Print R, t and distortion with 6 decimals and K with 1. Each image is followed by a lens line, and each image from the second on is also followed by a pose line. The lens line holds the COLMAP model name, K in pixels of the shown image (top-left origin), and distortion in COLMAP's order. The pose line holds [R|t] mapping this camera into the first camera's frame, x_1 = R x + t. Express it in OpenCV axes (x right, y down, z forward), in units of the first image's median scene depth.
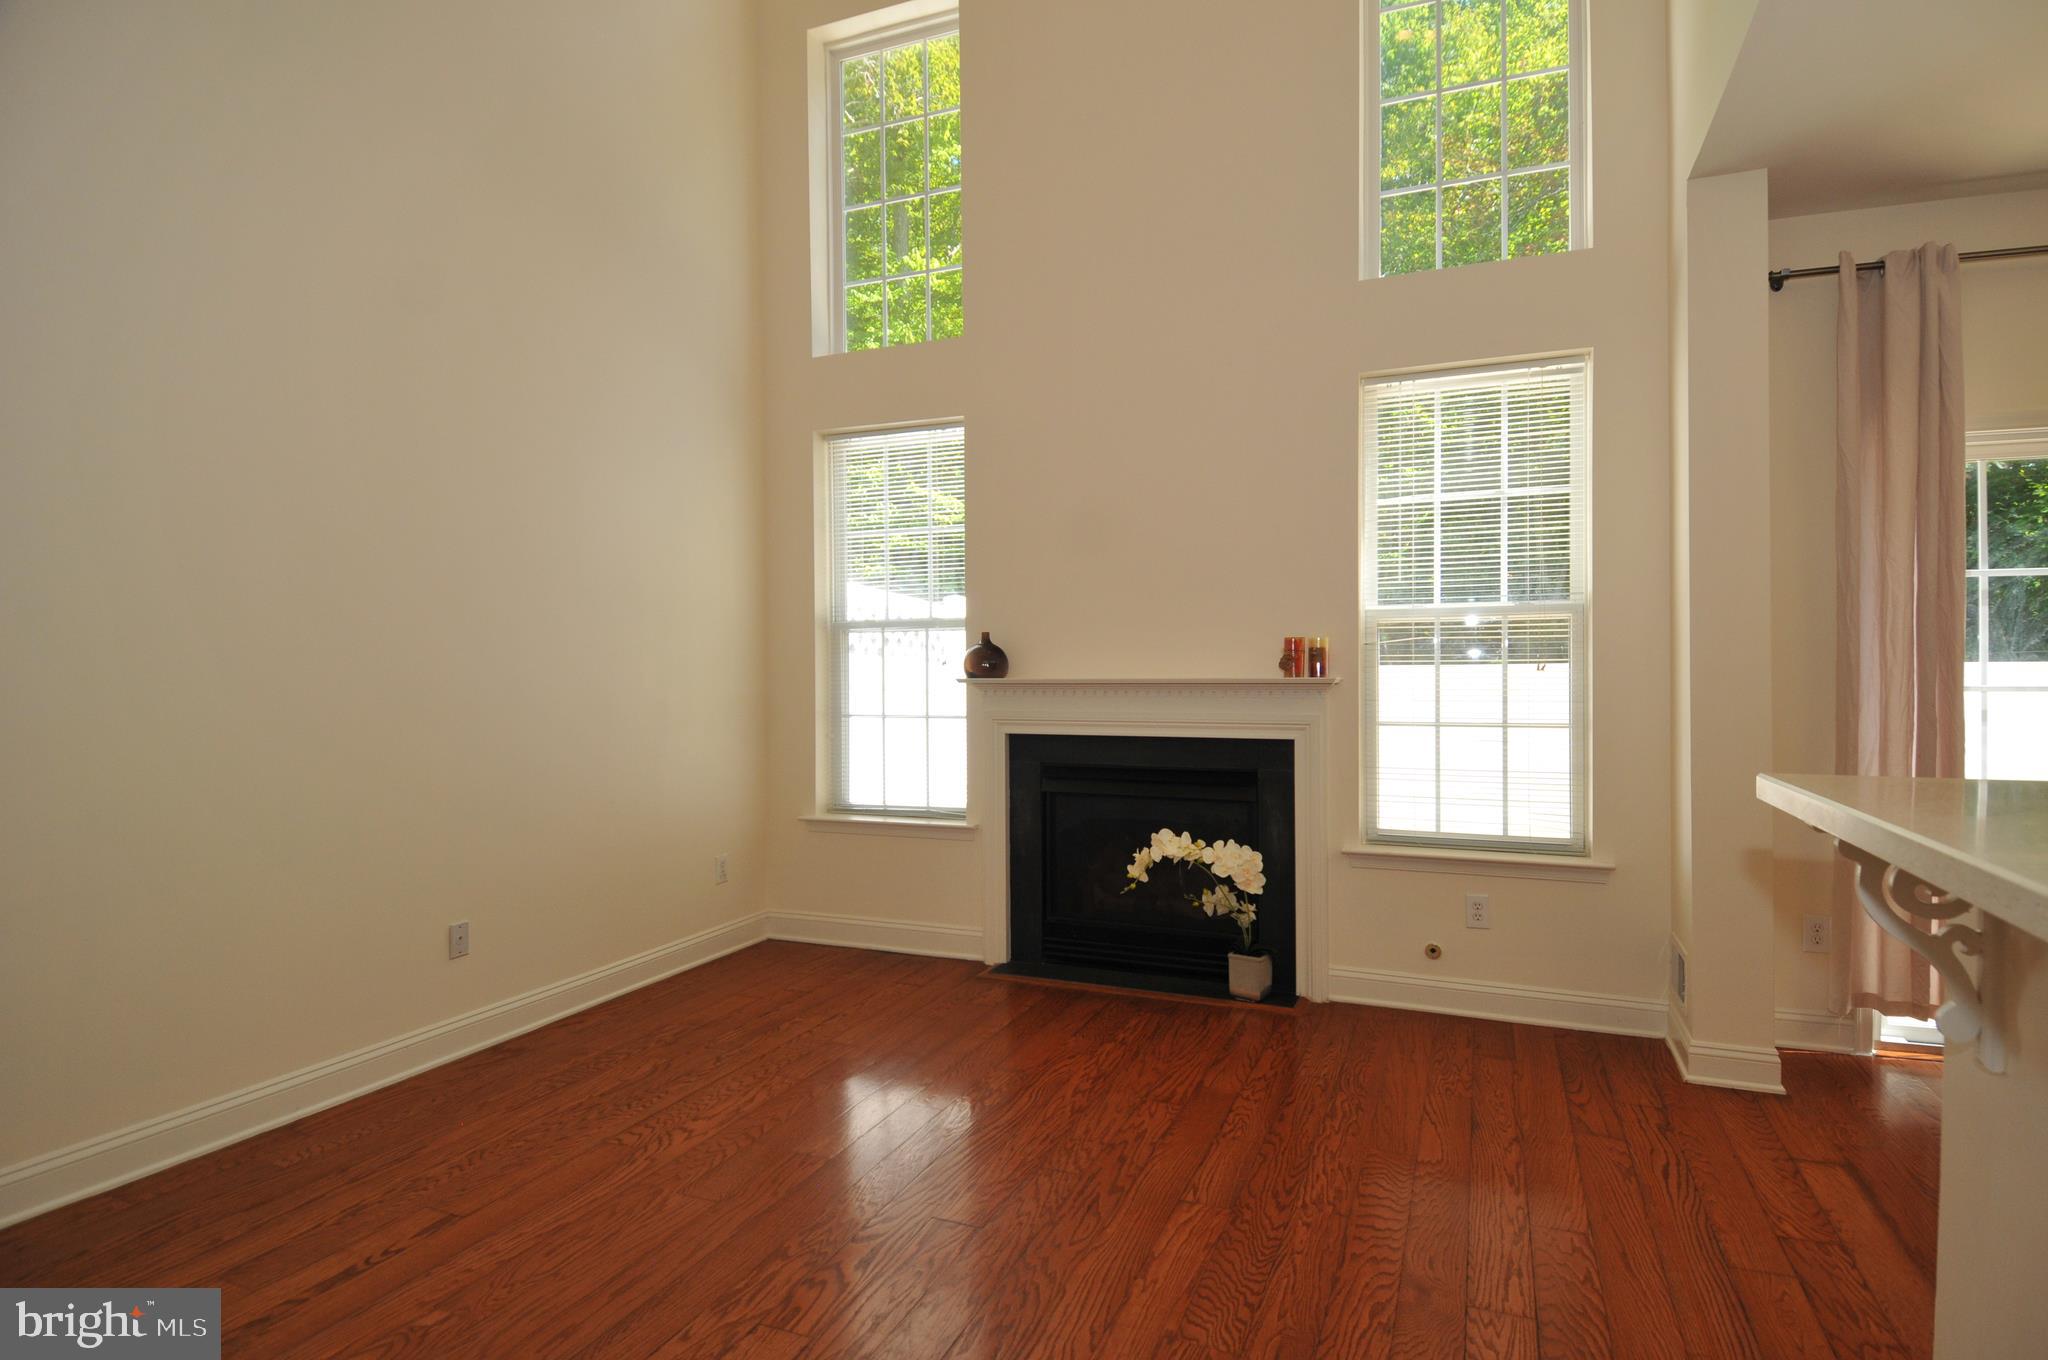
lens RADIAL K [[1053.3, 0, 1042.7], [0, 1053.3, 680.8], [0, 0, 1]] dist [0.059587, -0.064777]
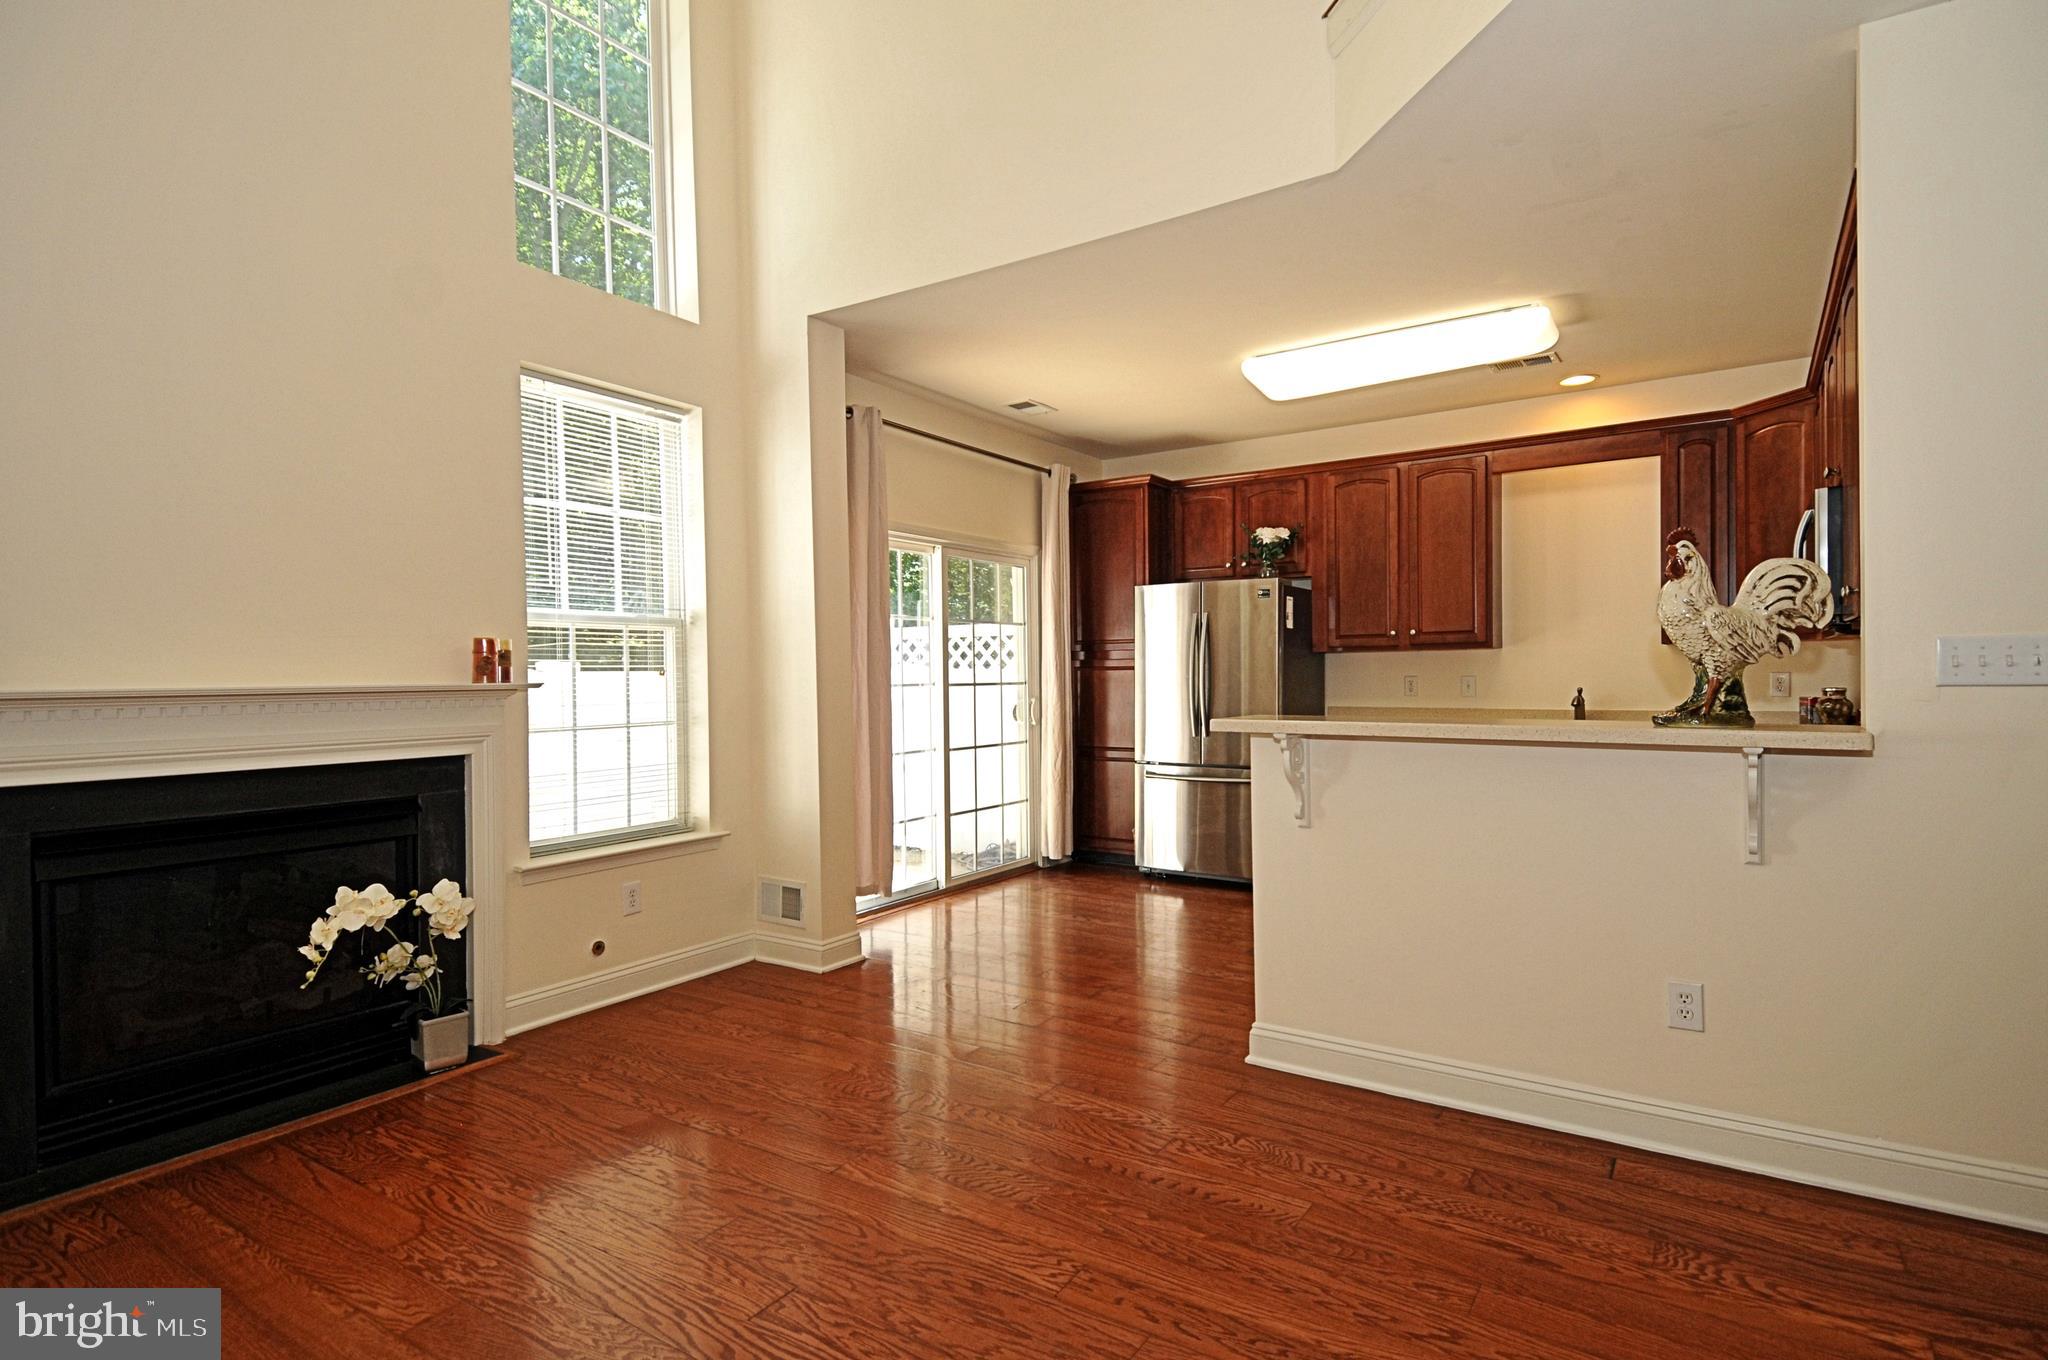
lens RADIAL K [[1041.3, 0, 1041.2], [0, 1041.3, 680.4], [0, 0, 1]] dist [0.094114, -0.063479]
pose [[0.188894, -0.005510, 0.981982, -0.655055], [0.017355, 0.999847, 0.002272, 0.000413], [-0.981844, 0.016613, 0.188961, 0.445661]]
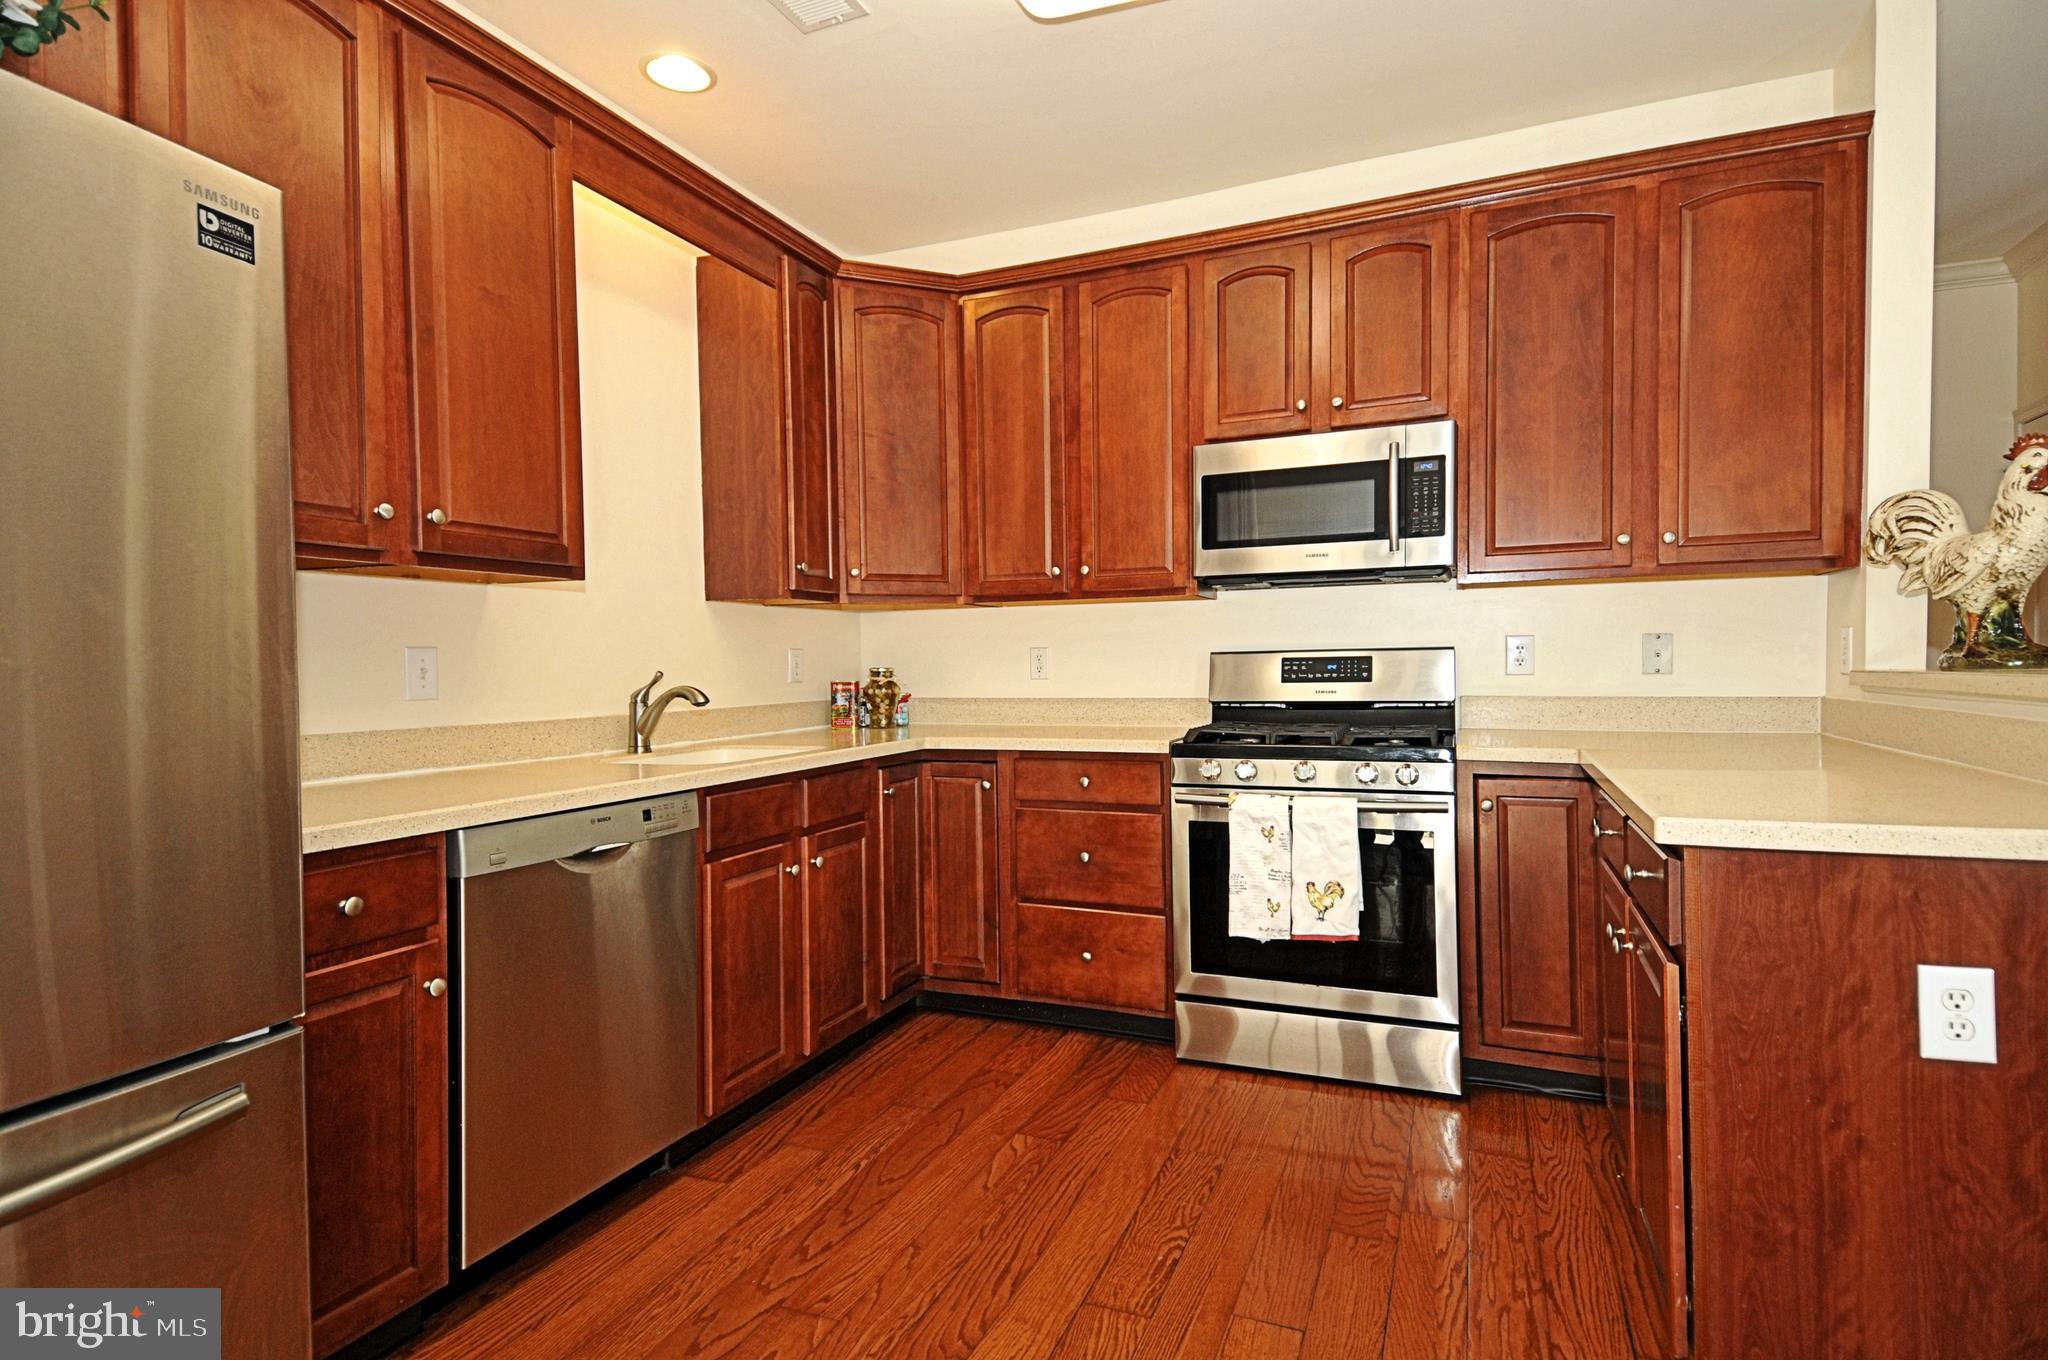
lens RADIAL K [[1041.3, 0, 1041.2], [0, 1041.3, 680.4], [0, 0, 1]] dist [0.094114, -0.063479]
pose [[-0.999822, 0.018789, -0.001632, 0.845953], [0.018751, 0.999604, 0.020982, 0.024173], [0.002025, 0.020948, -0.999779, 0.801999]]
